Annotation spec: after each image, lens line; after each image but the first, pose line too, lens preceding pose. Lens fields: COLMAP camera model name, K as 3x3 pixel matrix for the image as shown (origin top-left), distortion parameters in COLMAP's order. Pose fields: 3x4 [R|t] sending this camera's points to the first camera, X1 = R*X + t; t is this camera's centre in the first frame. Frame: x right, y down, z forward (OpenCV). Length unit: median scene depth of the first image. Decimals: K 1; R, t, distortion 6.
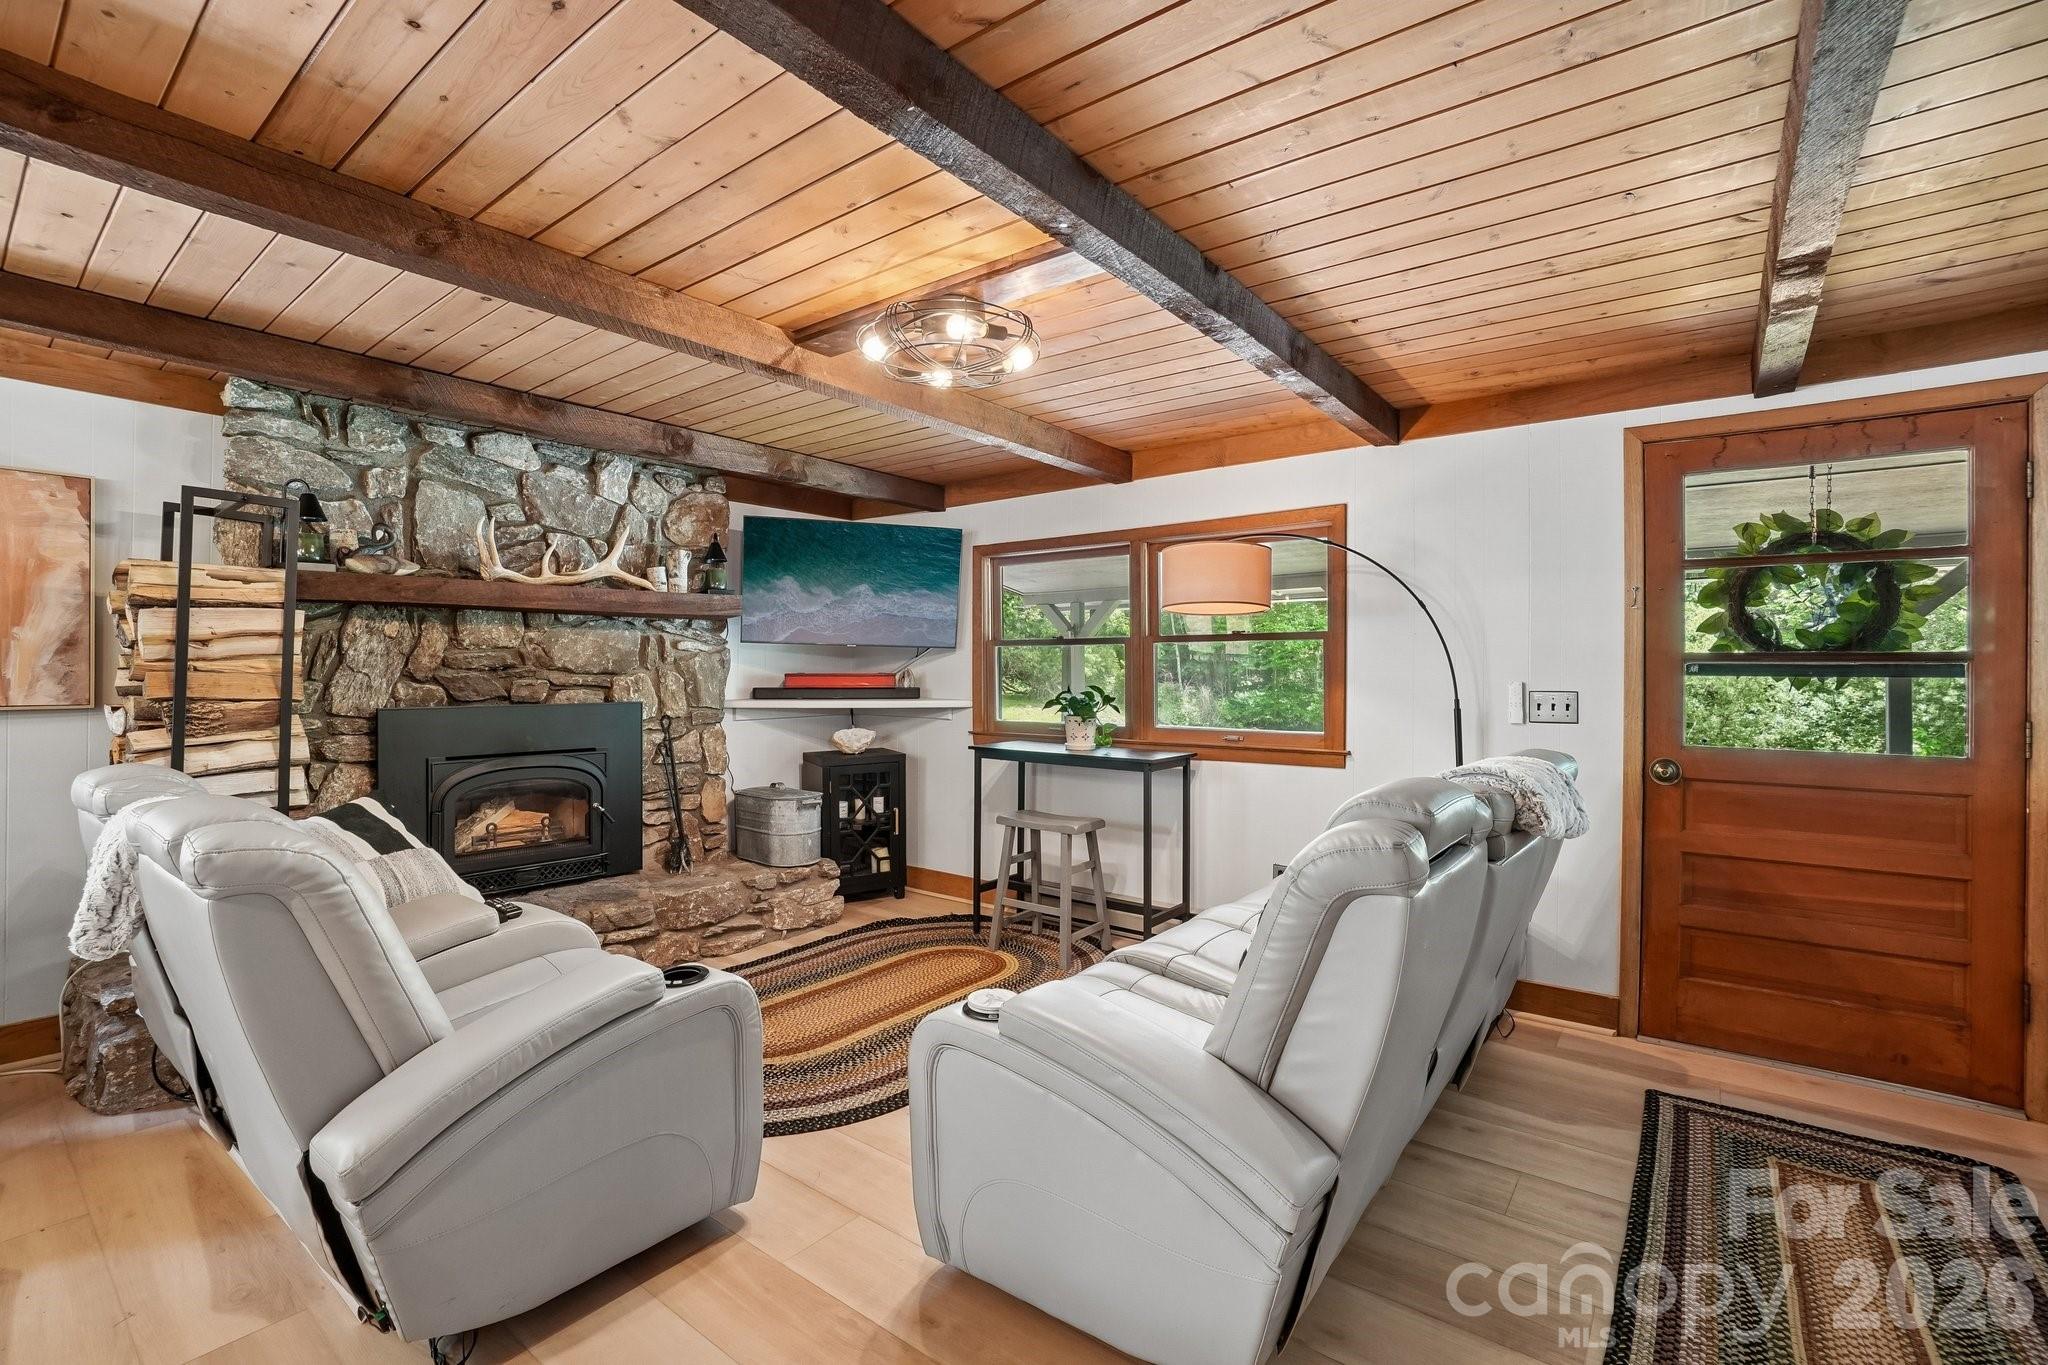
lens RADIAL K [[899.8, 0, 1014.2], [0, 899.8, 667.5], [0, 0, 1]] dist [-0.036822, 0.010720]
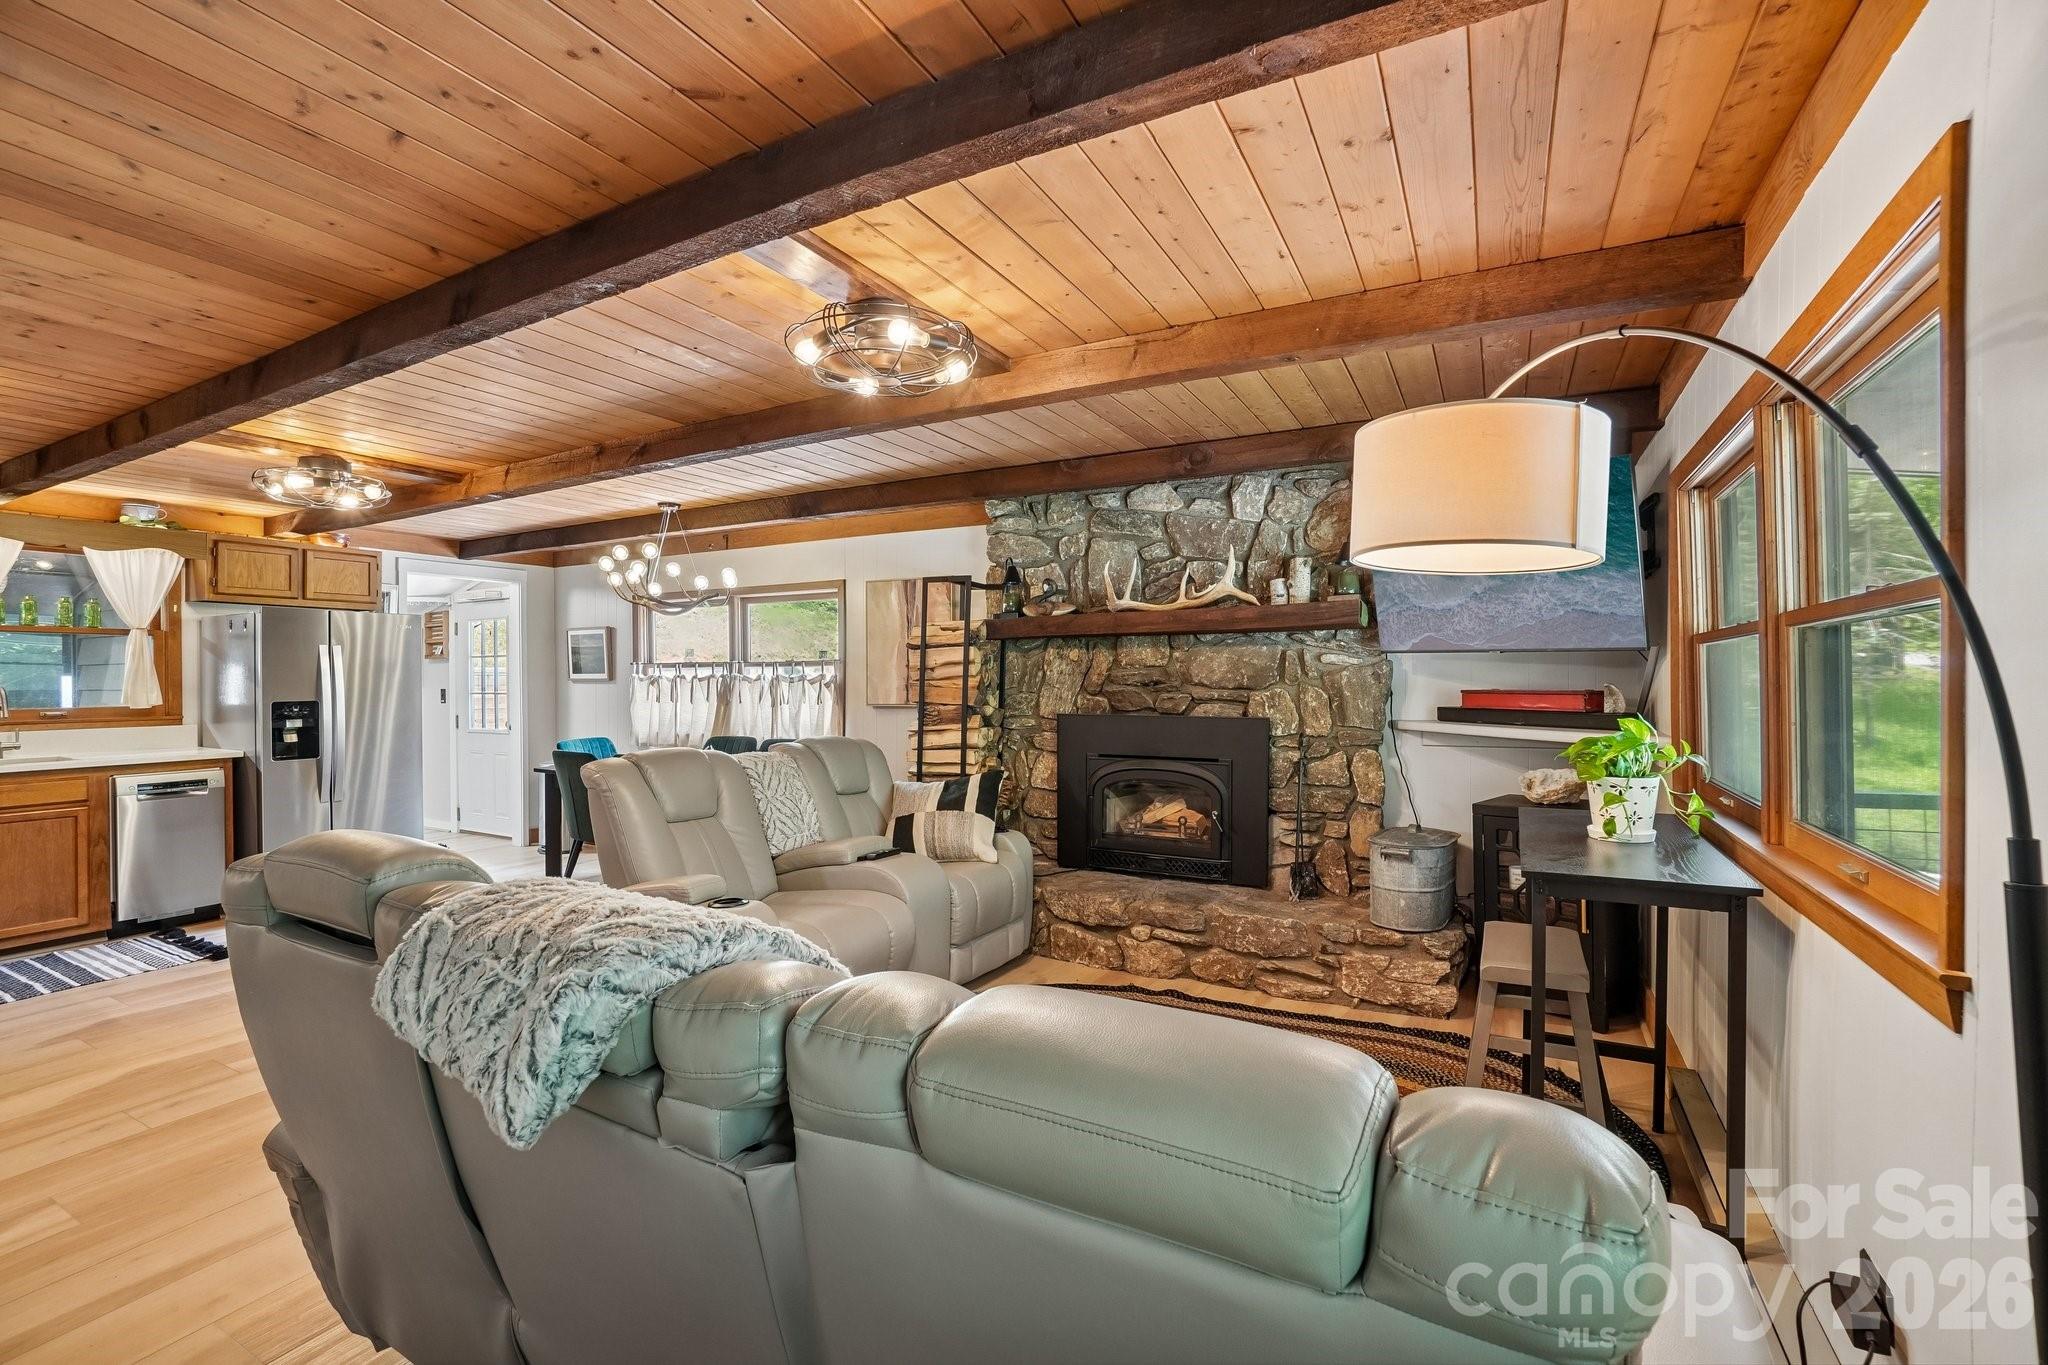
lens RADIAL K [[899.8, 0, 1013.0], [0, 899.8, 681.0], [0, 0, 1]] dist [-0.036822, 0.010720]
pose [[0.182649, -0.000176, -0.983178, 0.542989], [0.006044, 0.999981, 0.000944, -0.005012], [0.983160, -0.006115, 0.182646, 0.579292]]
